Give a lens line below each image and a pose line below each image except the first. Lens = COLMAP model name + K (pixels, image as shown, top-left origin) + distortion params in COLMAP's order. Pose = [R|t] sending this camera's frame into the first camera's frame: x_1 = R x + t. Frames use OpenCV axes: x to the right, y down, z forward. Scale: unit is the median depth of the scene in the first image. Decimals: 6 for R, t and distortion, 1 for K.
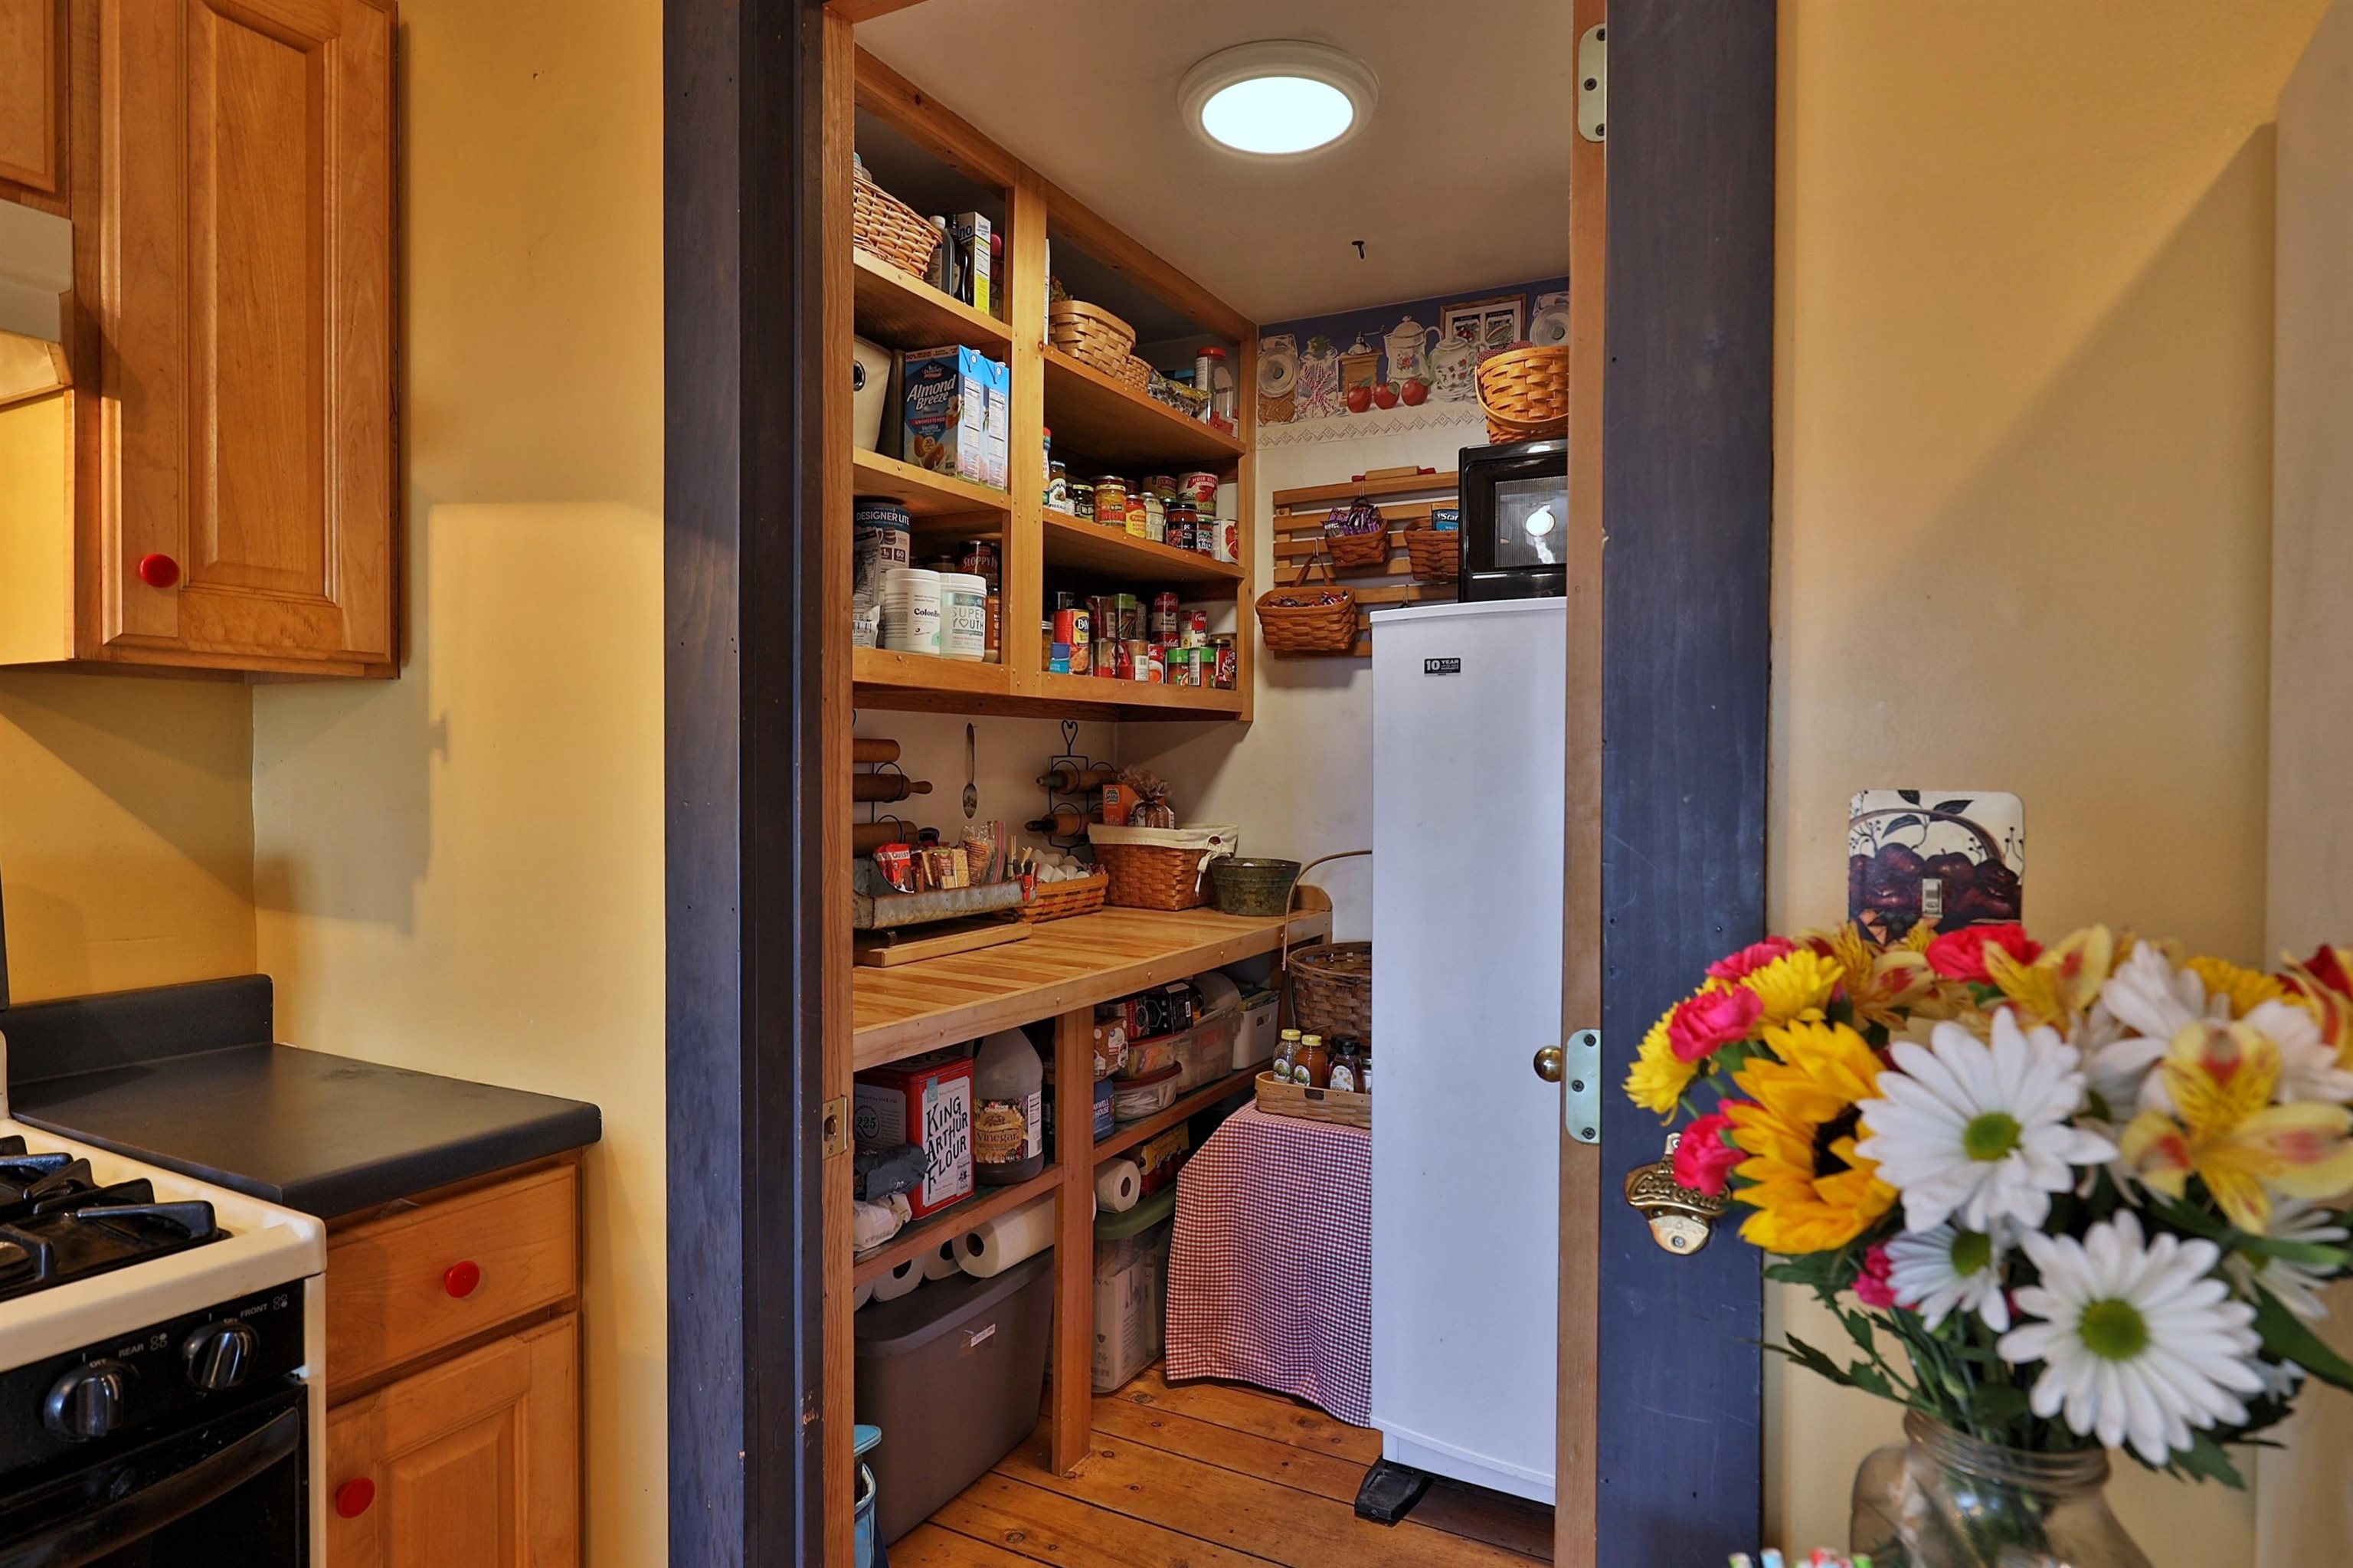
lens RADIAL K [[1297.7, 0, 1180.9], [0, 1297.7, 787.8], [0, 0, 1]] dist [0.003188, -0.003067]
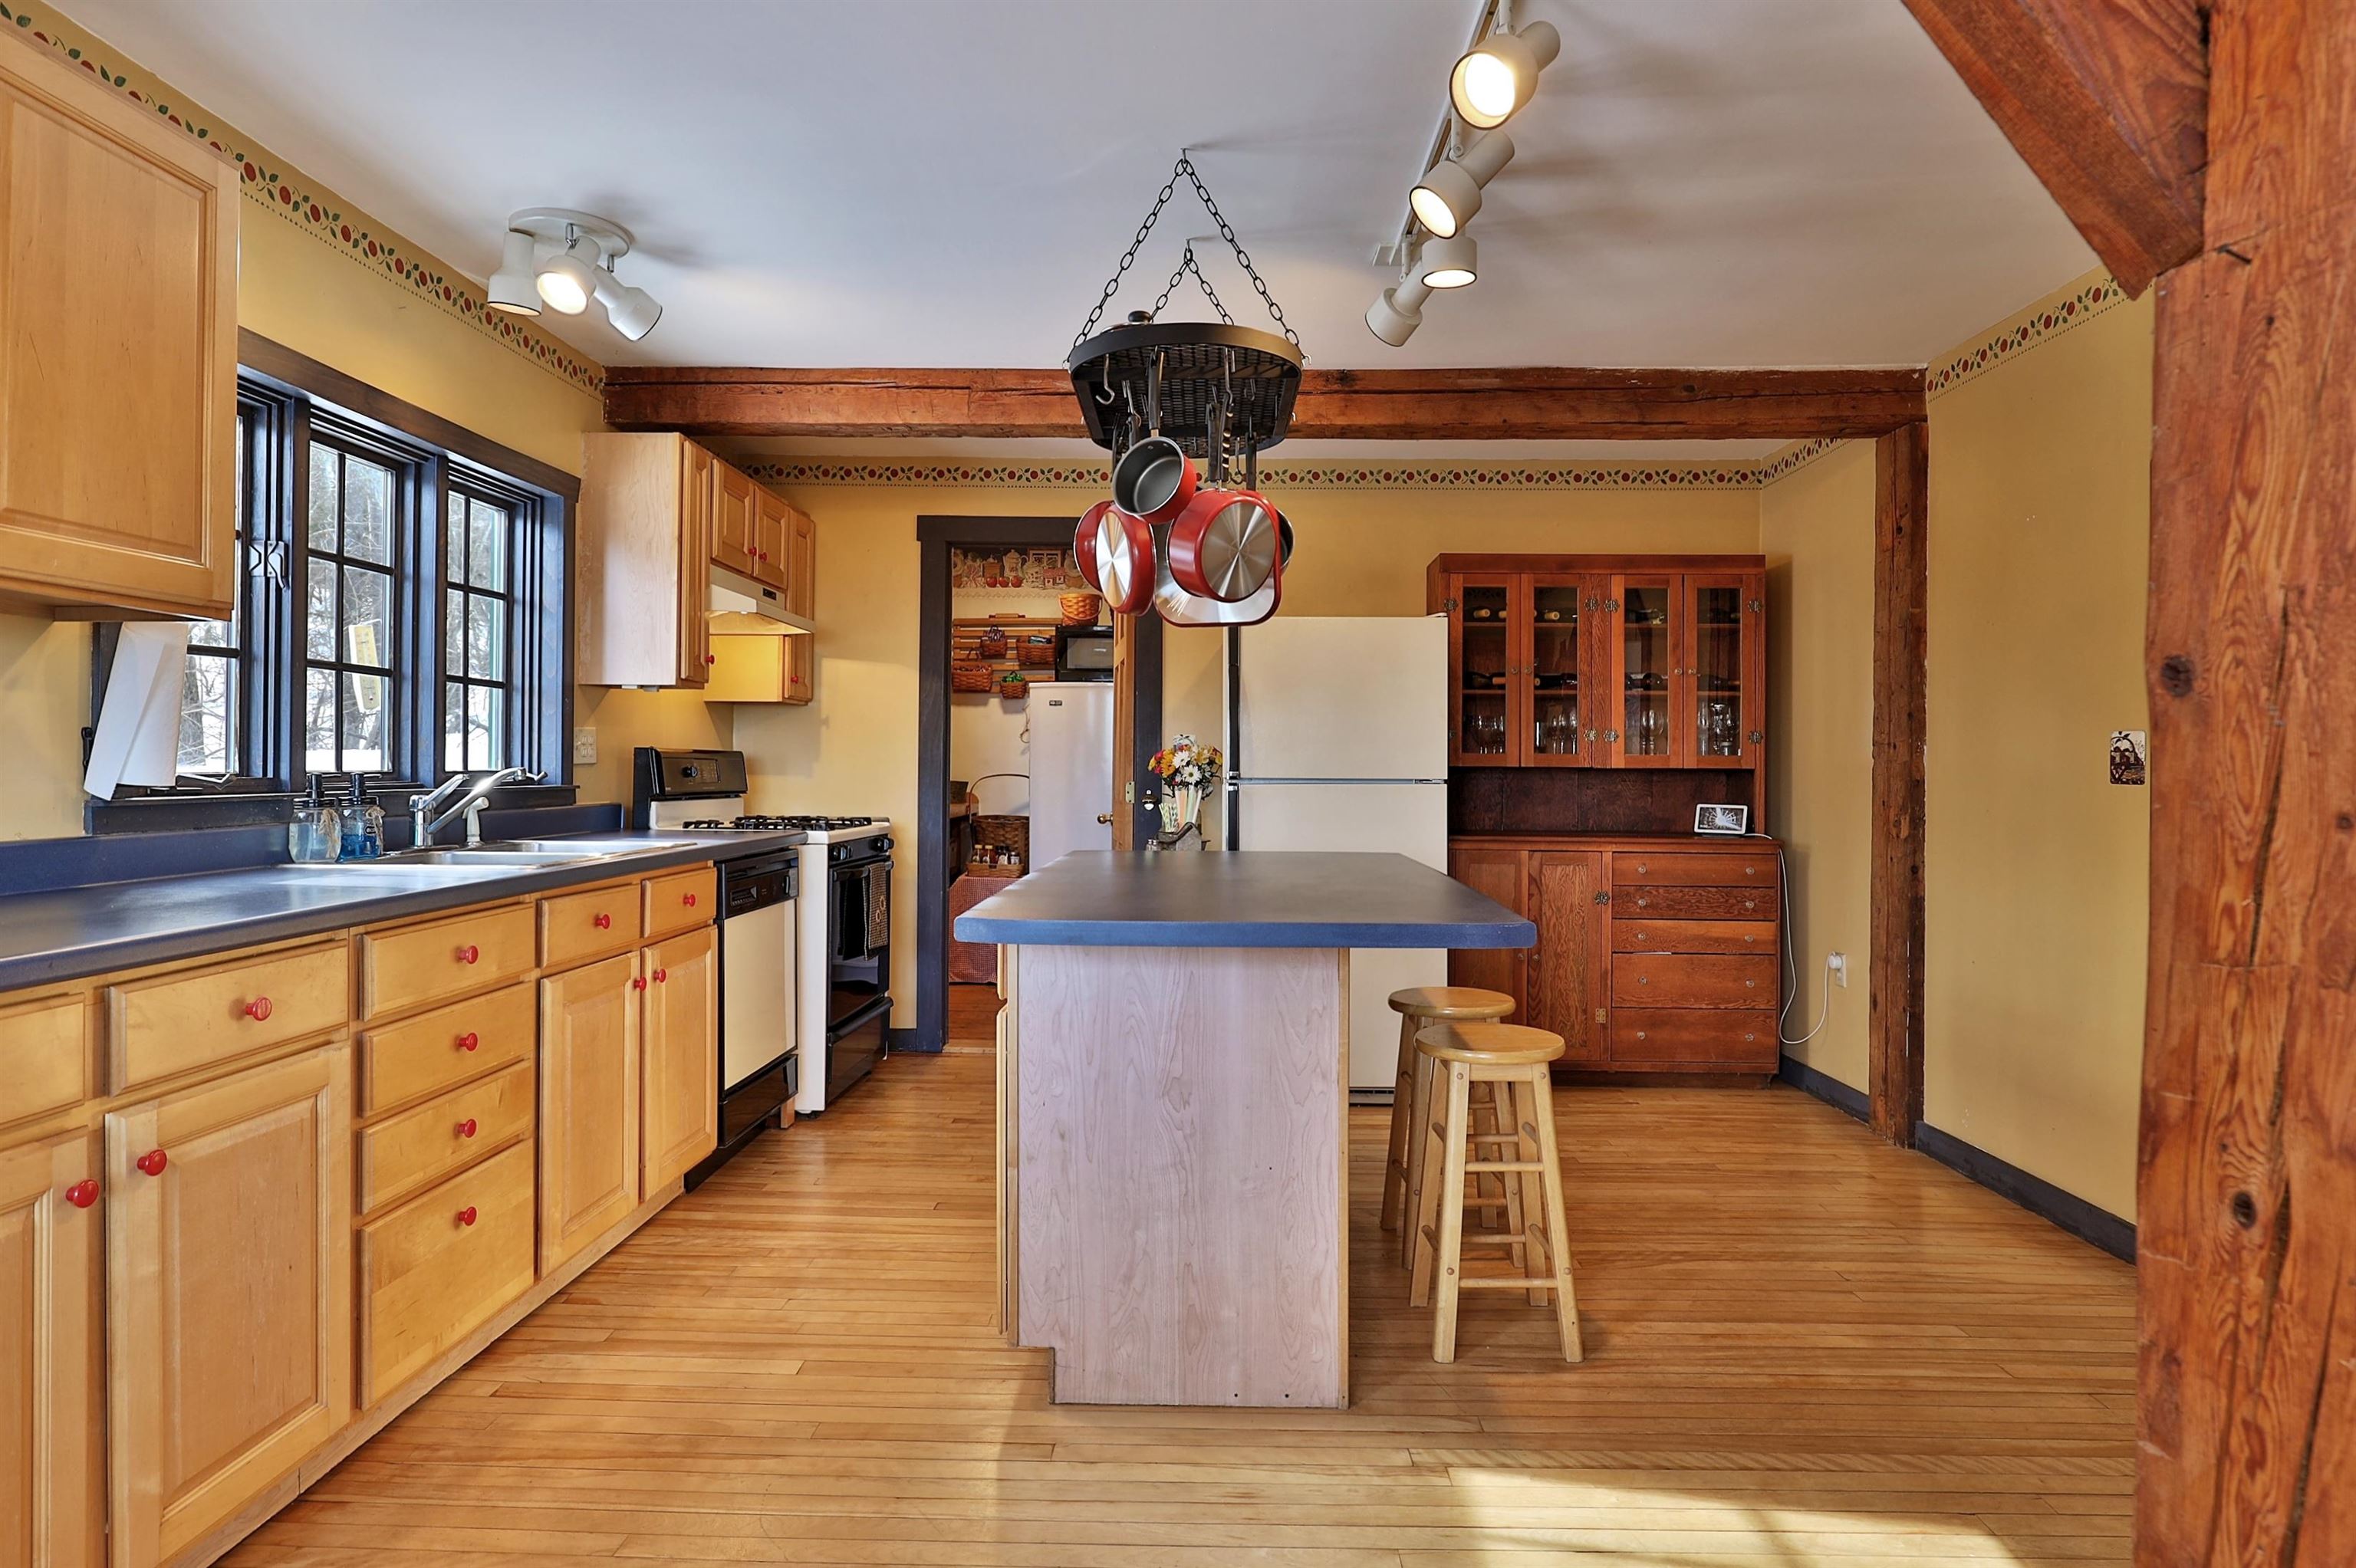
lens RADIAL K [[1299.1, 0, 1175.2], [0, 1299.1, 768.9], [0, 0, 1]] dist [0.003188, -0.003067]
pose [[0.893950, 0.002895, 0.448158, -1.358940], [0.001872, 0.999946, -0.010192, 0.133992], [-0.448164, 0.009950, 0.893896, -2.723445]]
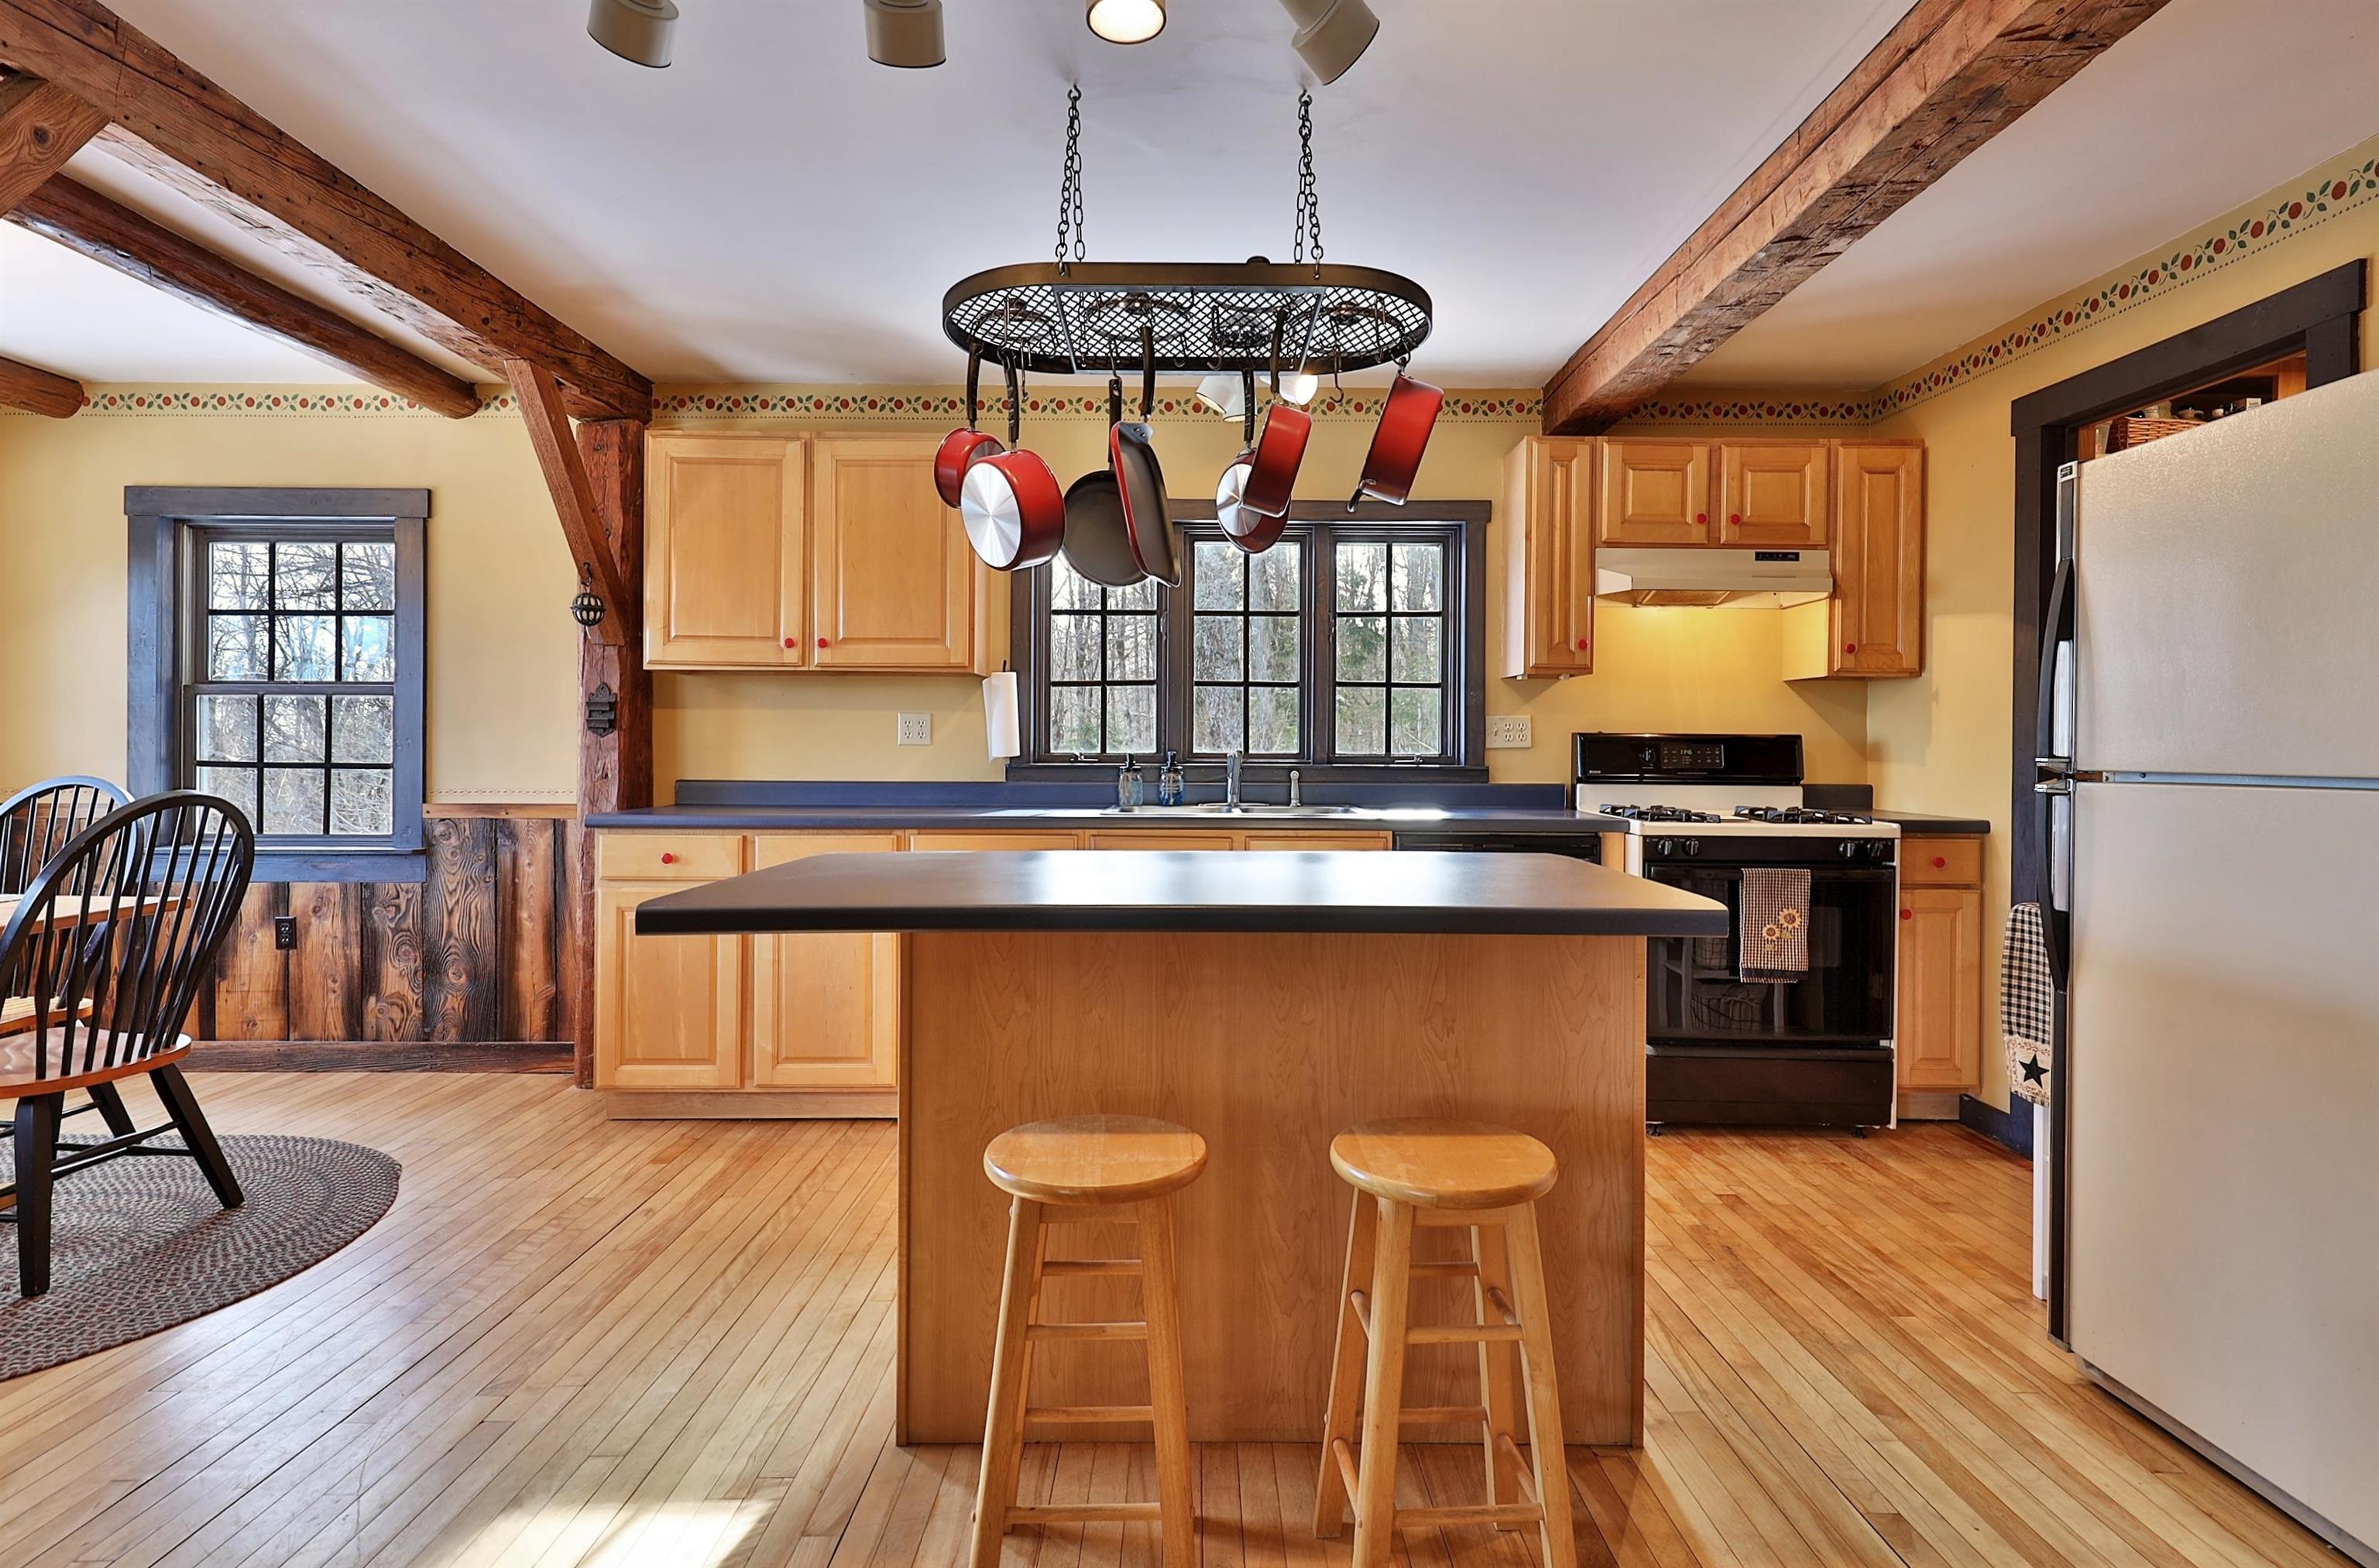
lens RADIAL K [[1181.1, 0, 1208.6], [0, 1181.1, 750.4], [0, 0, 1]] dist [0.013575, -0.000115]
pose [[0.478082, 0.004129, -0.878306, 0.973920], [-0.017385, 0.999838, -0.004763, 0.122963], [0.878143, 0.017546, 0.478076, -1.675767]]
